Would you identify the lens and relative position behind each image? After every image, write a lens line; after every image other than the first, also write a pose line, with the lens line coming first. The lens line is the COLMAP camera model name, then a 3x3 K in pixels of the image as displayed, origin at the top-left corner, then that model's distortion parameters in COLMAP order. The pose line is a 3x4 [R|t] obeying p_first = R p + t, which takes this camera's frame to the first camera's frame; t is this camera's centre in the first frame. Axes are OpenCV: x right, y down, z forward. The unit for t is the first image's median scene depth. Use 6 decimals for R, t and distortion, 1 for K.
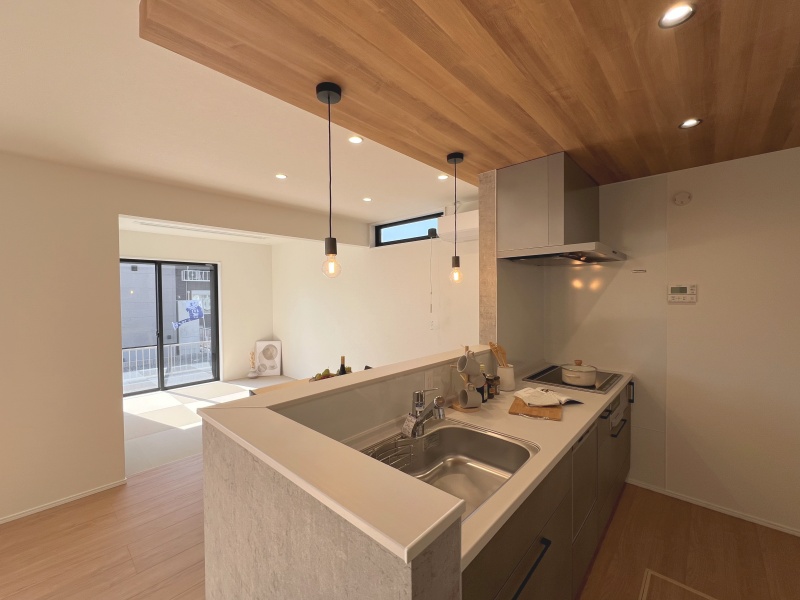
lens RADIAL K [[320.3, 0, 401.8], [0, 320.3, 299.2], [0, 0, 1]] dist [0.005377, -0.000797]
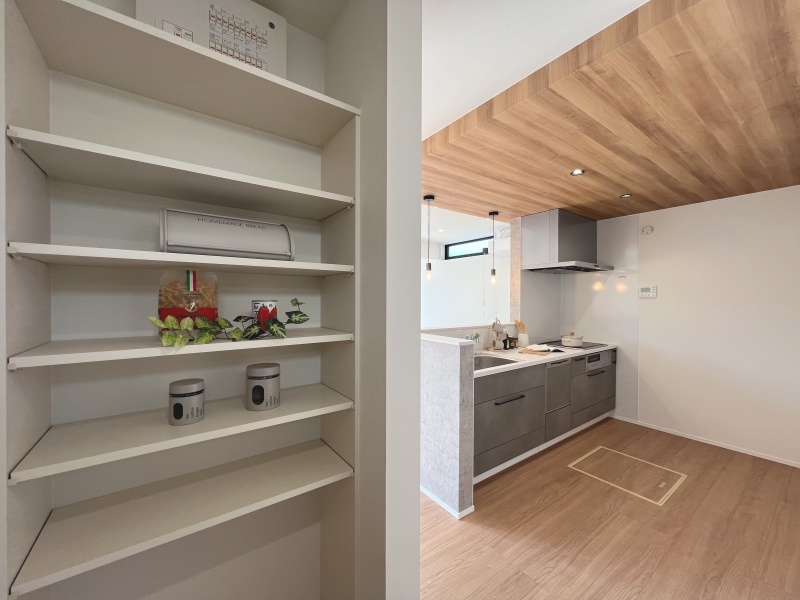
lens RADIAL K [[320.3, 0, 401.1], [0, 320.3, 300.0], [0, 0, 1]] dist [0.005377, -0.000797]
pose [[0.979675, 0.013548, -0.200134, 0.024203], [-0.016205, 0.999801, -0.011642, 0.058636], [0.199936, 0.014649, 0.979699, -0.748467]]
